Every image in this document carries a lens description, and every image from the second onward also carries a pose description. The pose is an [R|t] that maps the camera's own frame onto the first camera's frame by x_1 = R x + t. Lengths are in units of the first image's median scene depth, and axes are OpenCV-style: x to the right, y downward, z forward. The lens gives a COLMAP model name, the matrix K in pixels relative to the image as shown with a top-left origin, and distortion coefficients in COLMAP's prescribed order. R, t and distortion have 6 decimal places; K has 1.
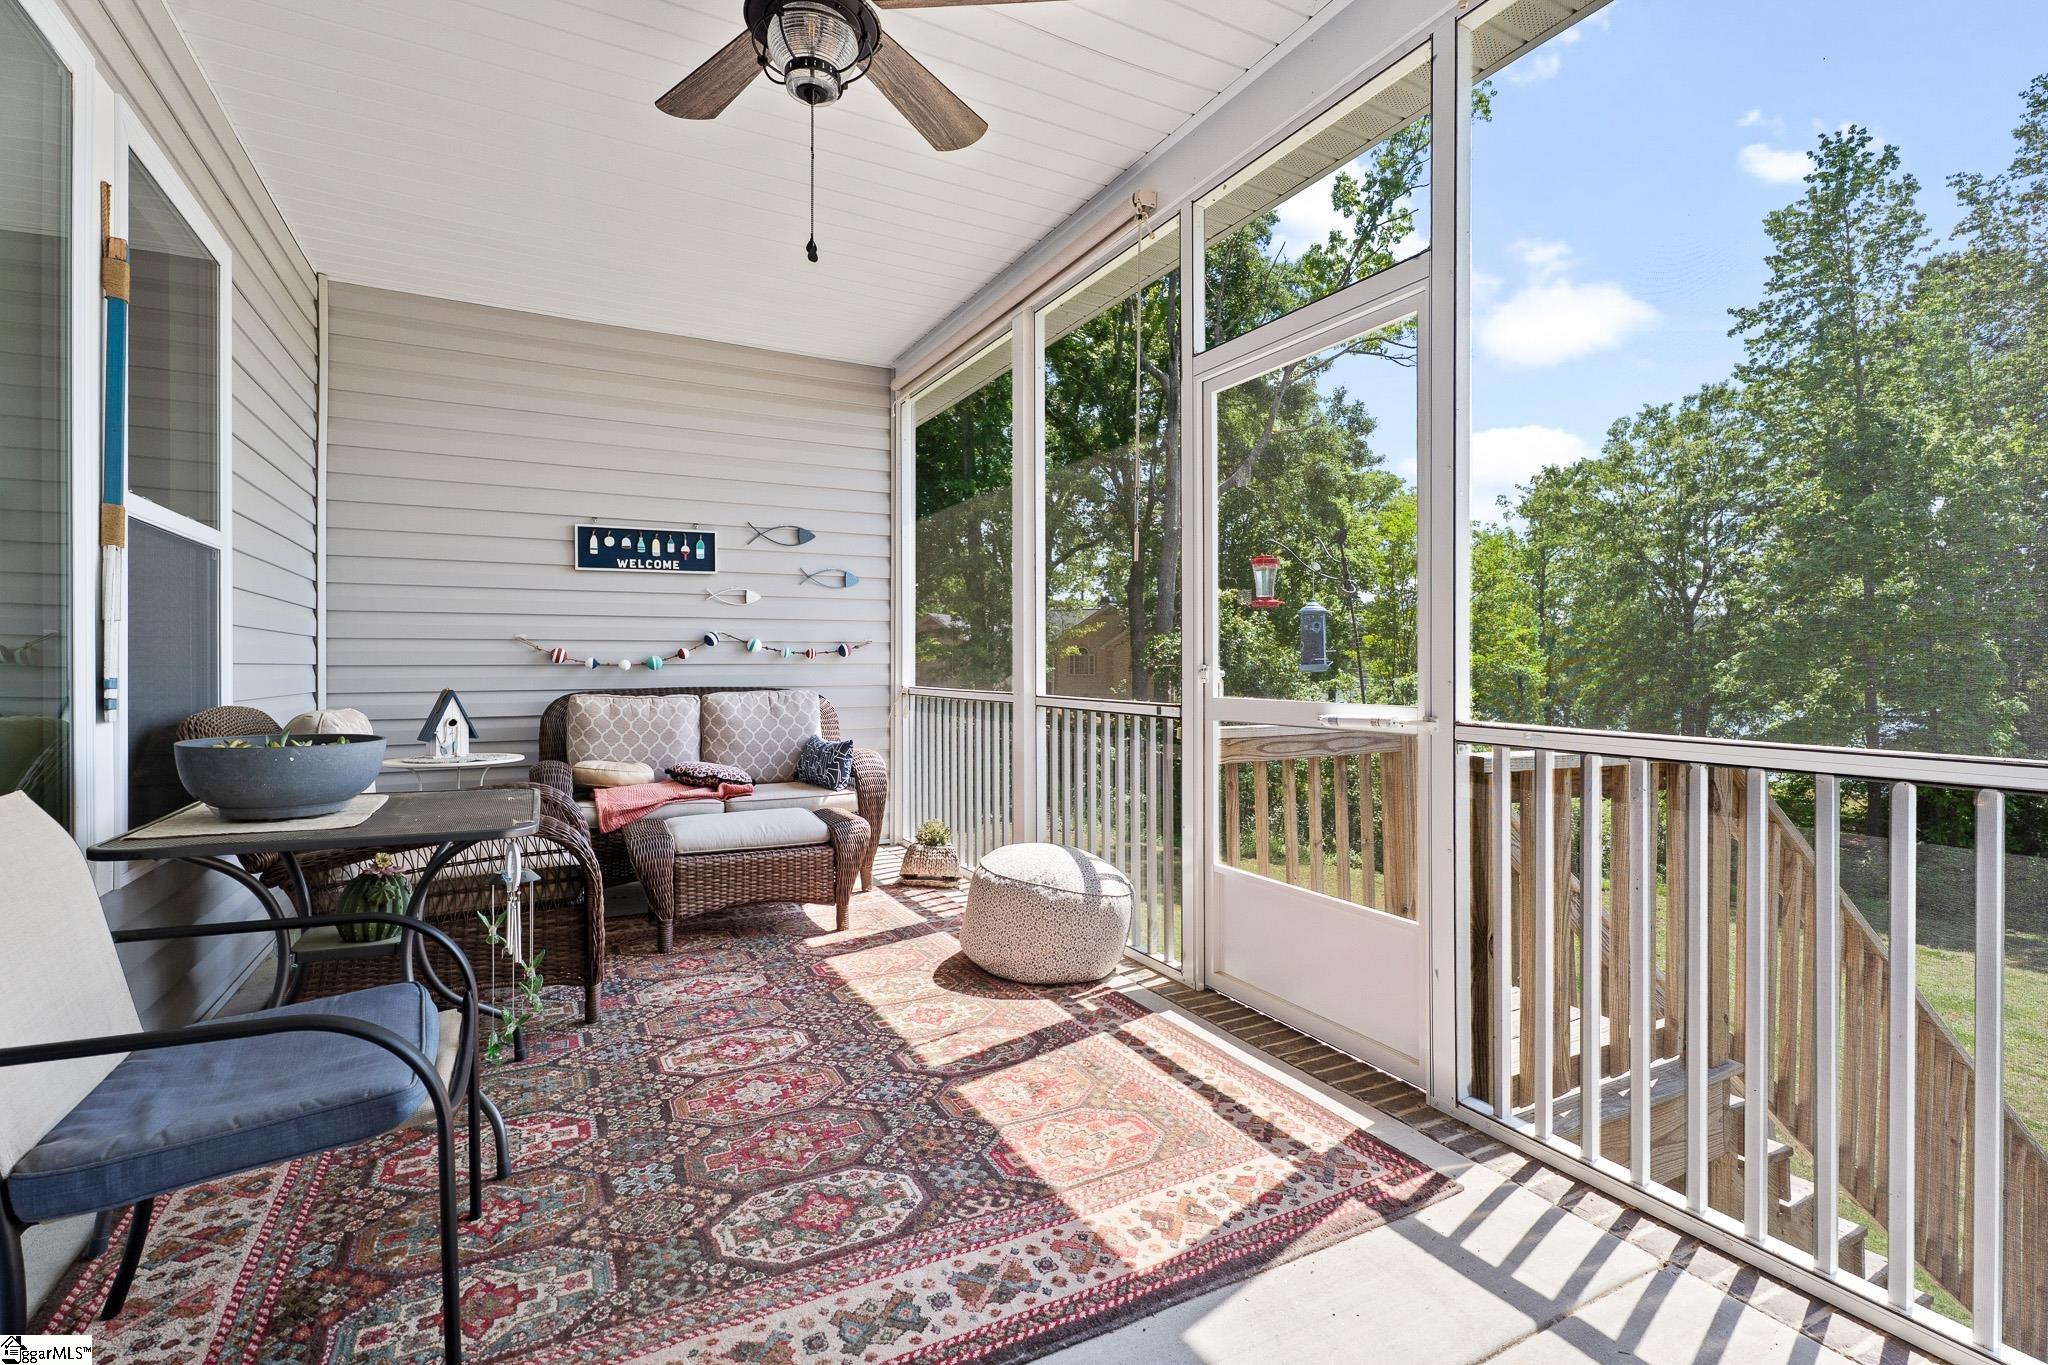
lens RADIAL K [[936.3, 0, 1030.0], [0, 936.3, 665.0], [0, 0, 1]] dist [0.004490, -0.001450]
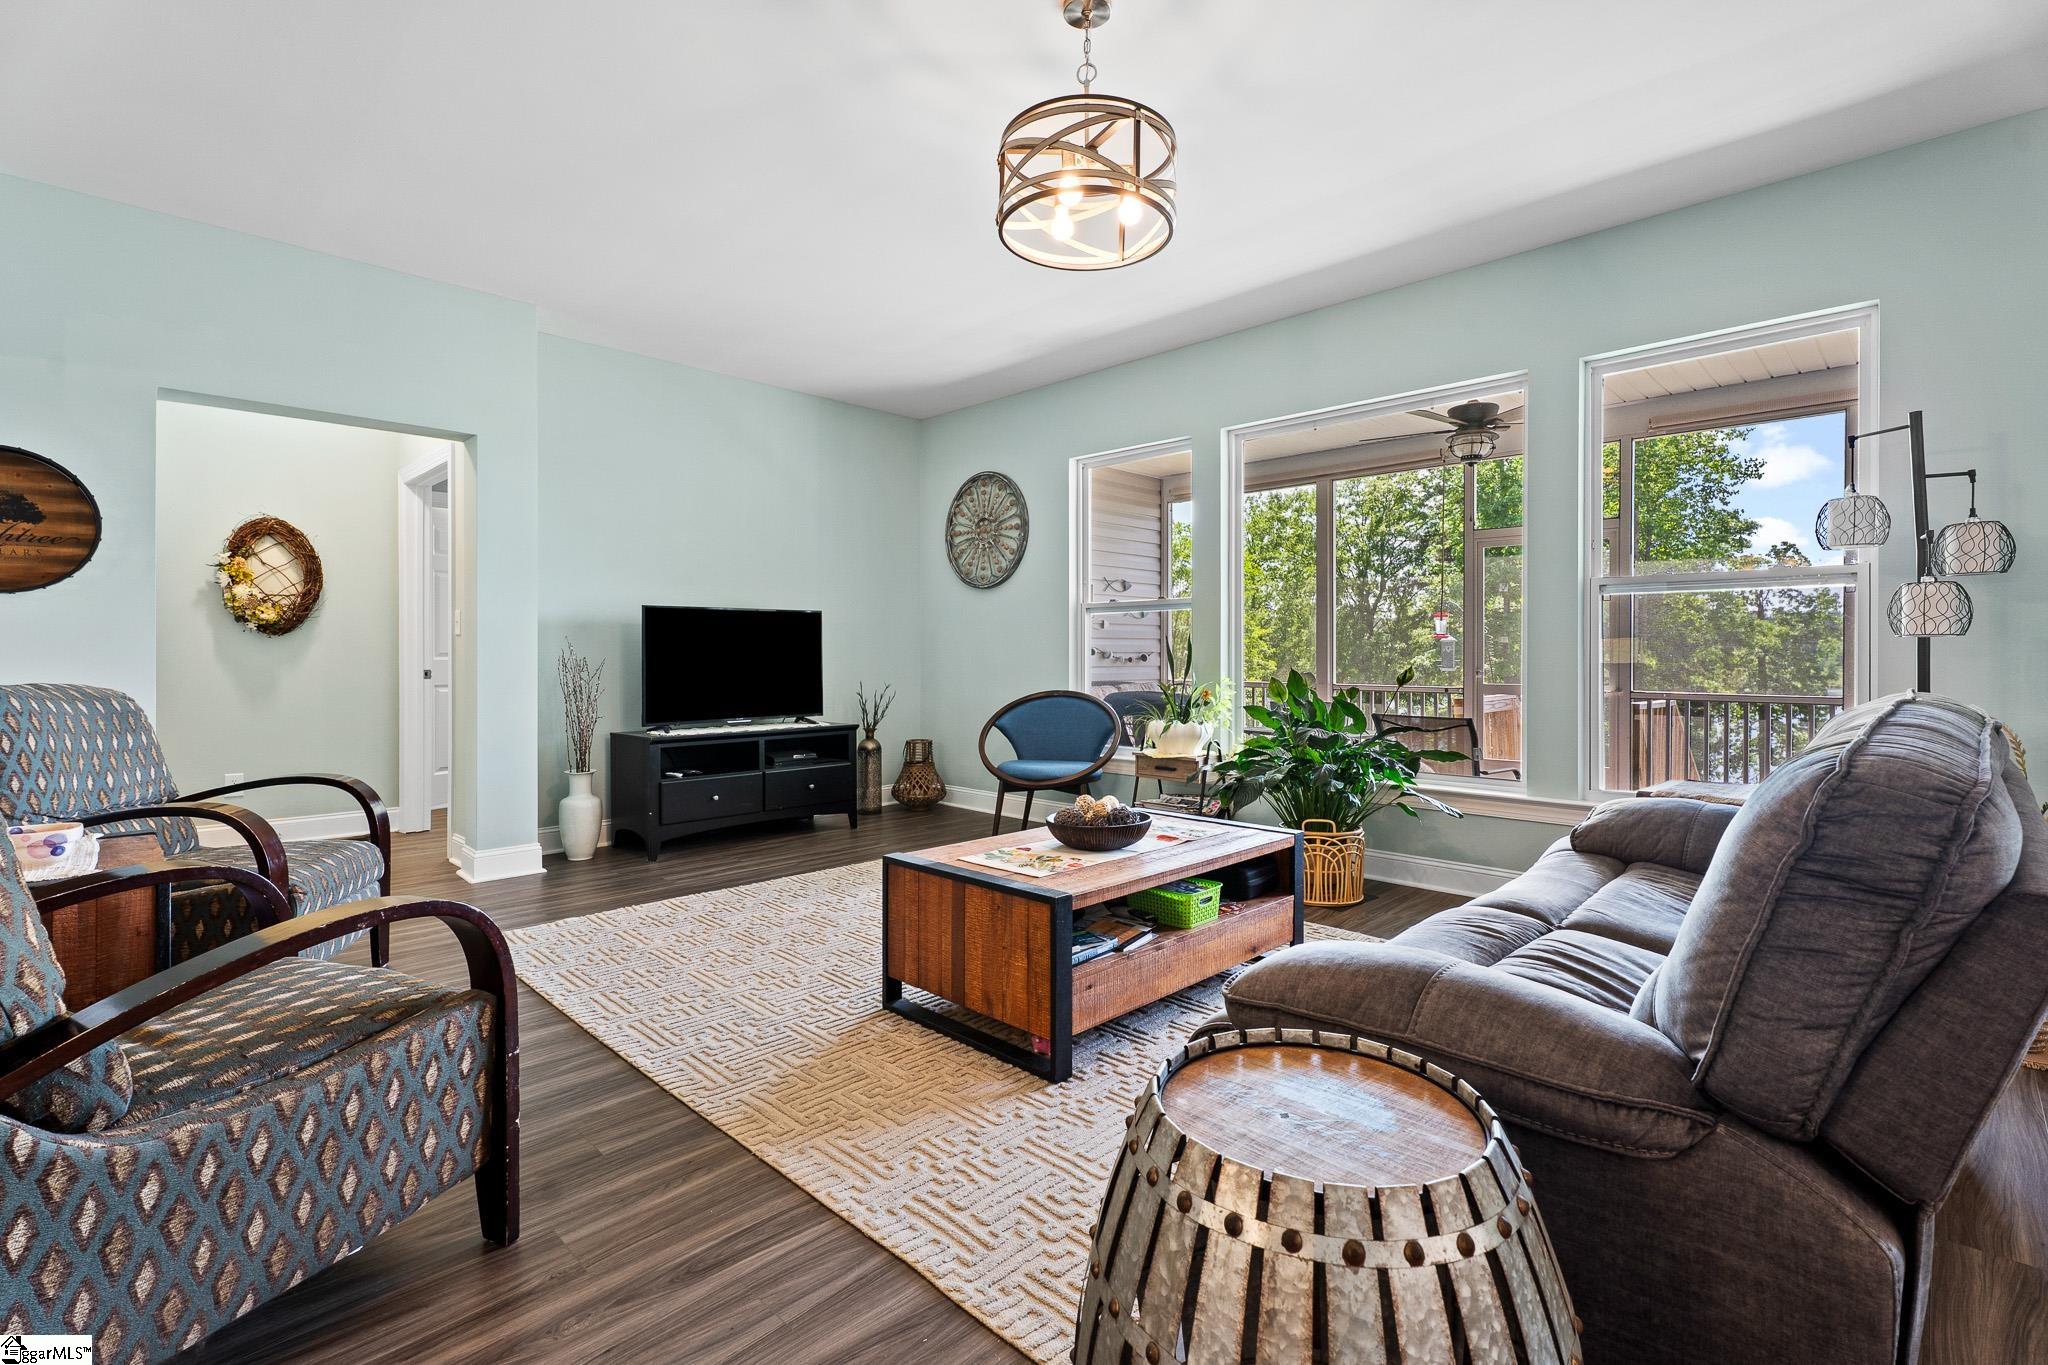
lens RADIAL K [[936.3, 0, 1025.5], [0, 936.3, 667.6], [0, 0, 1]] dist [0.004490, -0.001450]
pose [[0.954827, -0.000584, 0.297161, -1.692276], [-0.003145, 0.999922, 0.012070, -0.034477], [-0.297145, -0.012460, 0.954751, -0.897469]]
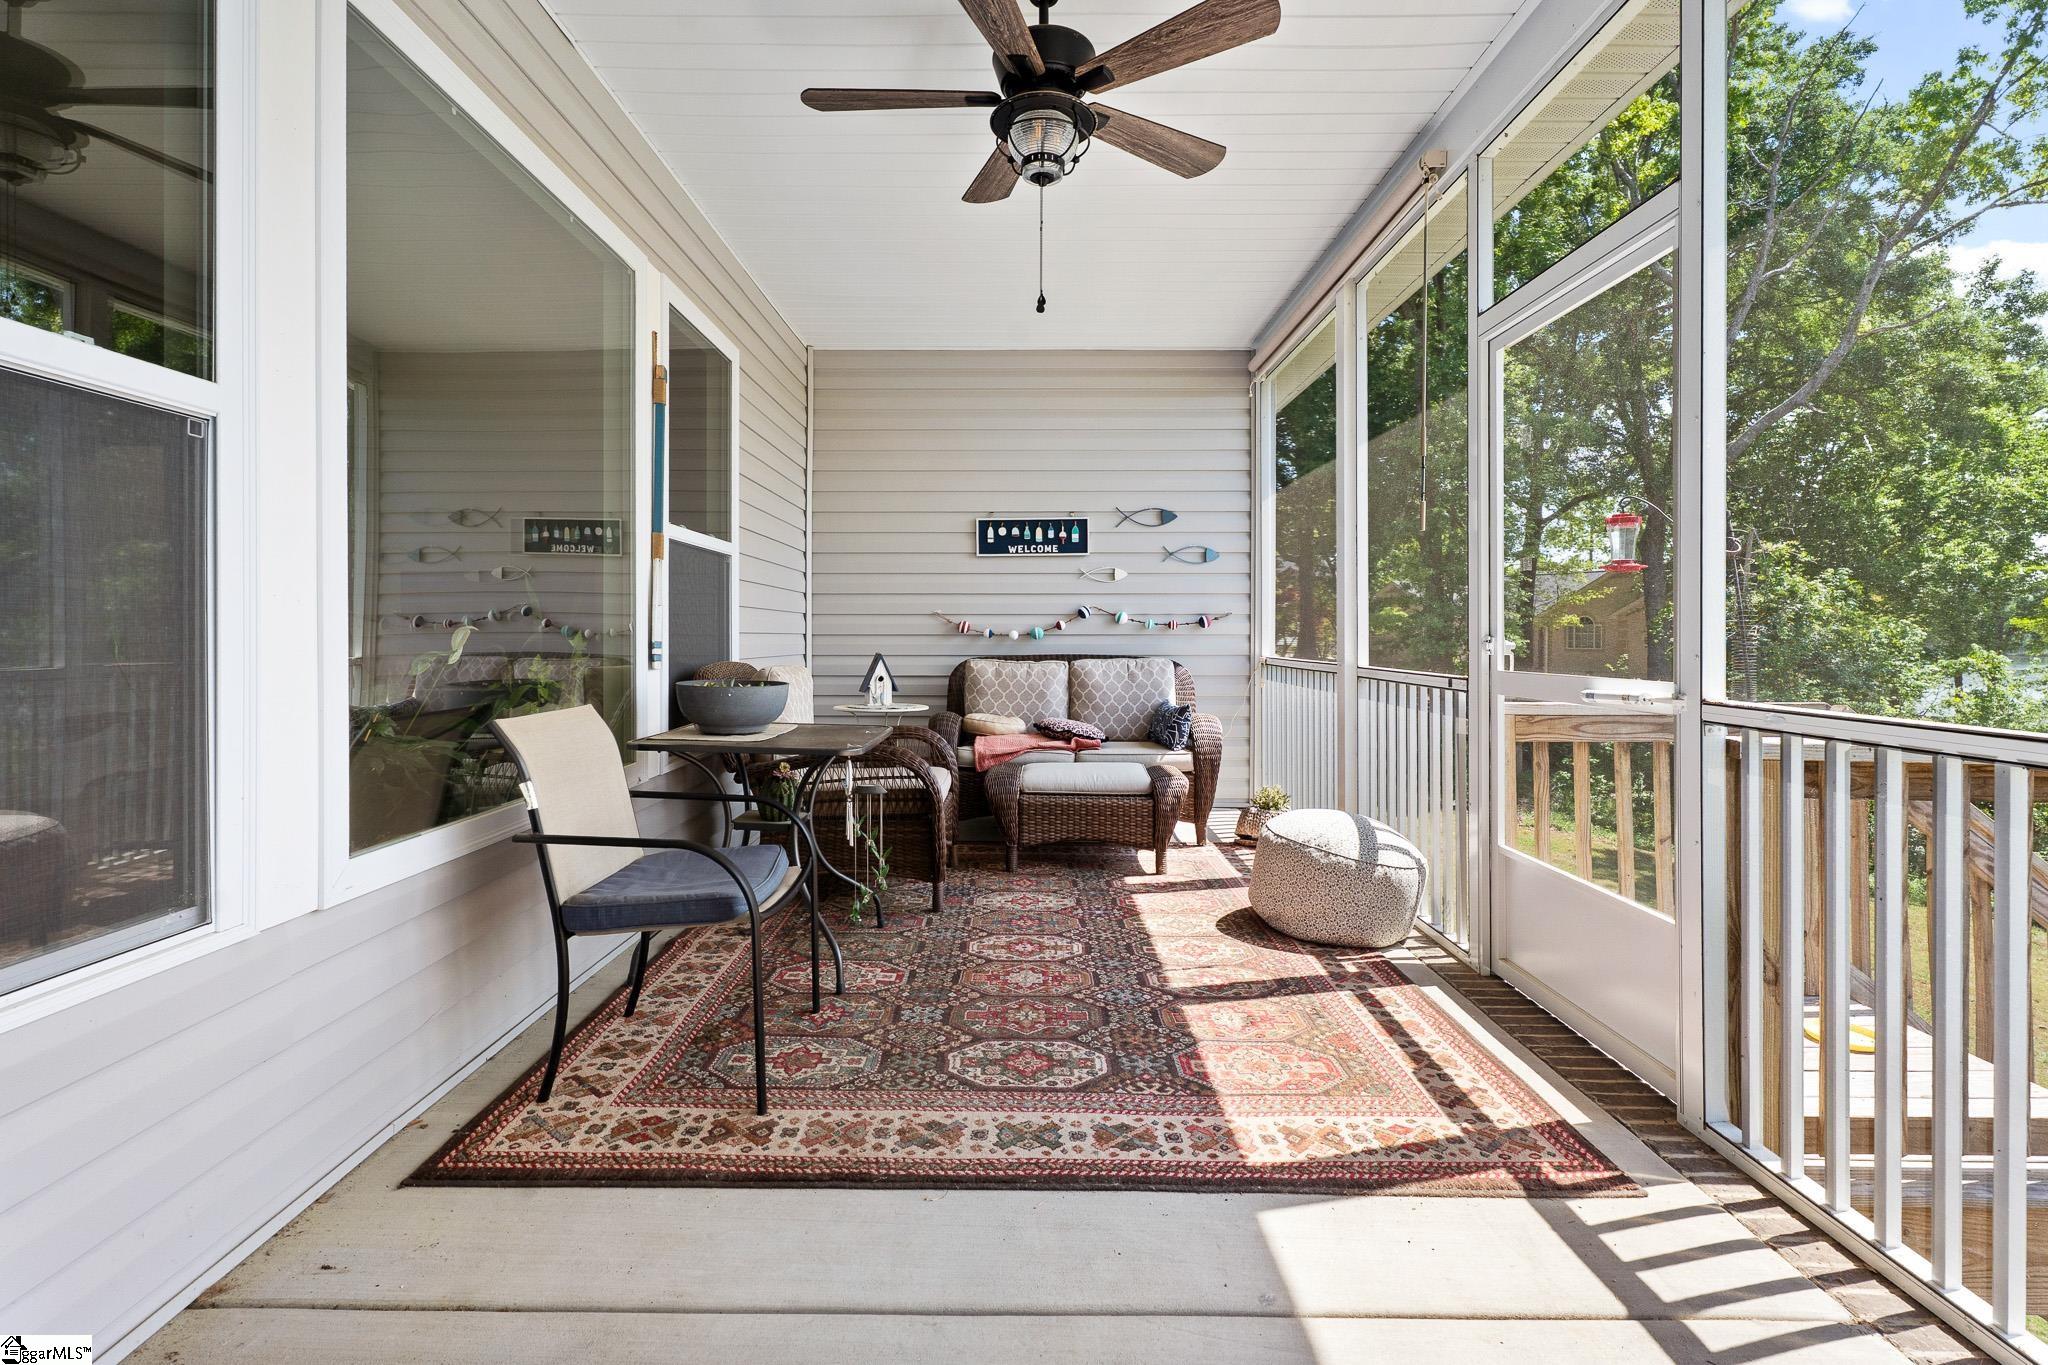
lens RADIAL K [[936.3, 0, 1003.2], [0, 936.3, 639.0], [0, 0, 1]] dist [0.004490, -0.001450]
pose [[0.877471, 0.005365, -0.479599, 0.220546], [-0.003803, 0.999984, 0.004229, 0.000356], [0.479614, -0.001887, 0.877477, -0.084053]]
